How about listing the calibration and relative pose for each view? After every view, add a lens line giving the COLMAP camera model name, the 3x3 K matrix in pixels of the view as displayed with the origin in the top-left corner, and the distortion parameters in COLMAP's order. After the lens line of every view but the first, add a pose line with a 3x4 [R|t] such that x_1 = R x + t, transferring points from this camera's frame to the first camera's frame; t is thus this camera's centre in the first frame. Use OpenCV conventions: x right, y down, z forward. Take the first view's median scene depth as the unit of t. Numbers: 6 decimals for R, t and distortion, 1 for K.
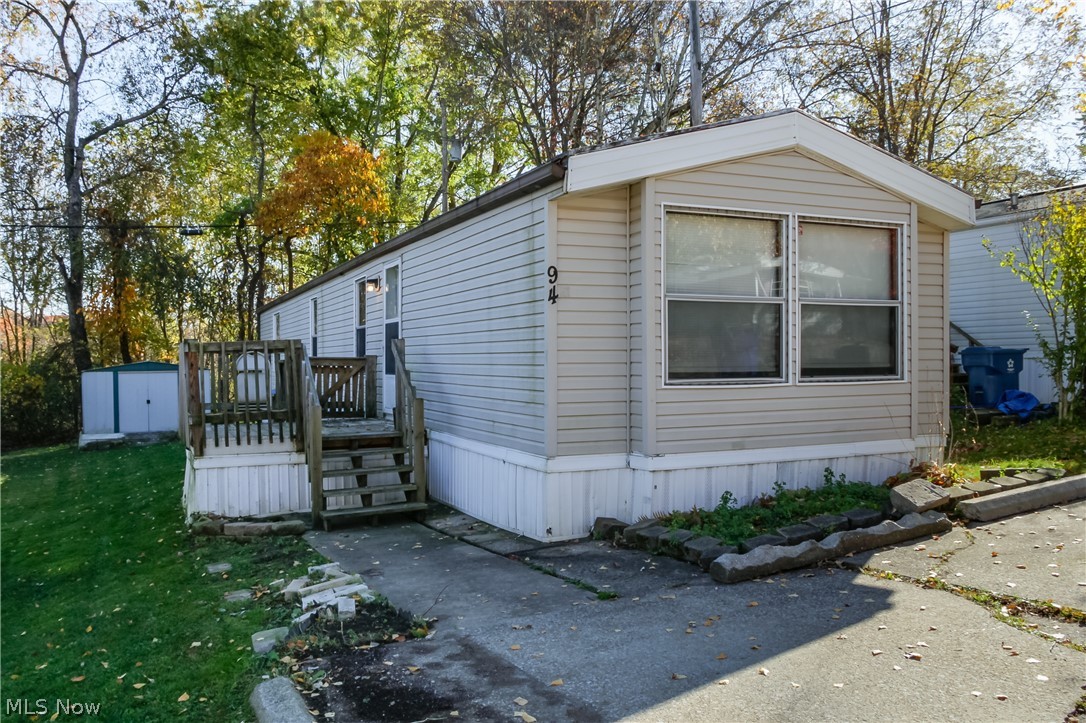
lens RADIAL K [[926.4, 0, 543.0], [0, 926.4, 361.5], [0, 0, 1]] dist [-0.065284, 0.013327]
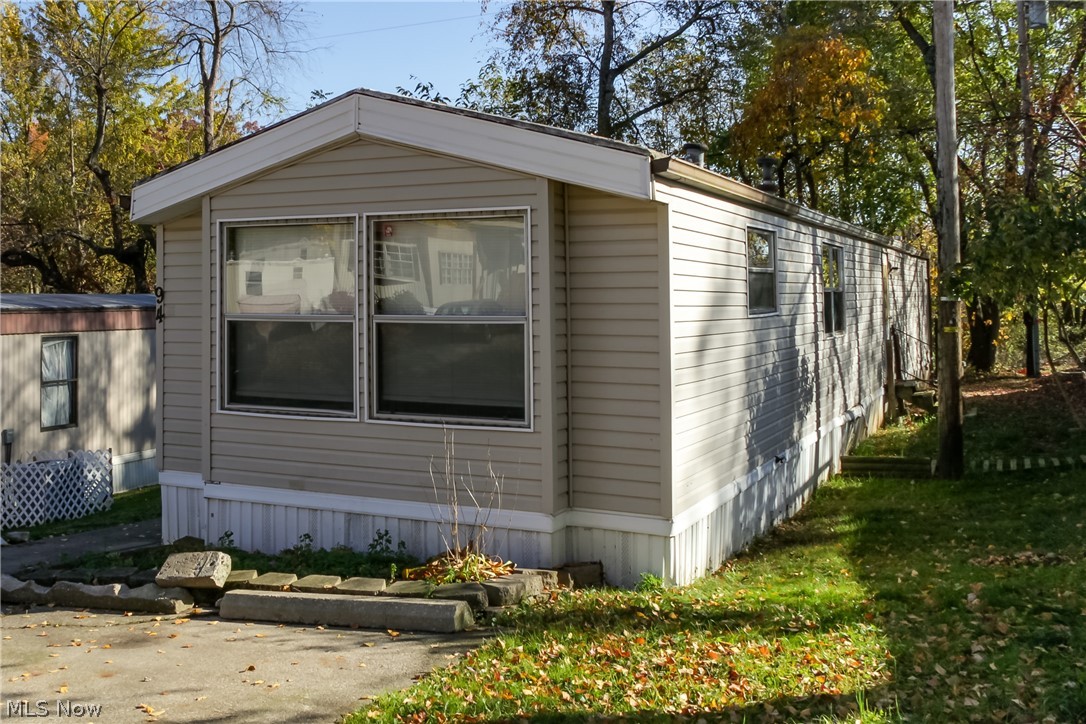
lens RADIAL K [[926.4, 0, 543.0], [0, 926.4, 362.0], [0, 0, 1]] dist [-0.065284, 0.013327]
pose [[0.684070, 0.008860, -0.729363, 0.990862], [-0.053063, 0.997881, -0.037646, -0.004862], [0.727484, 0.064454, 0.683091, 0.557123]]
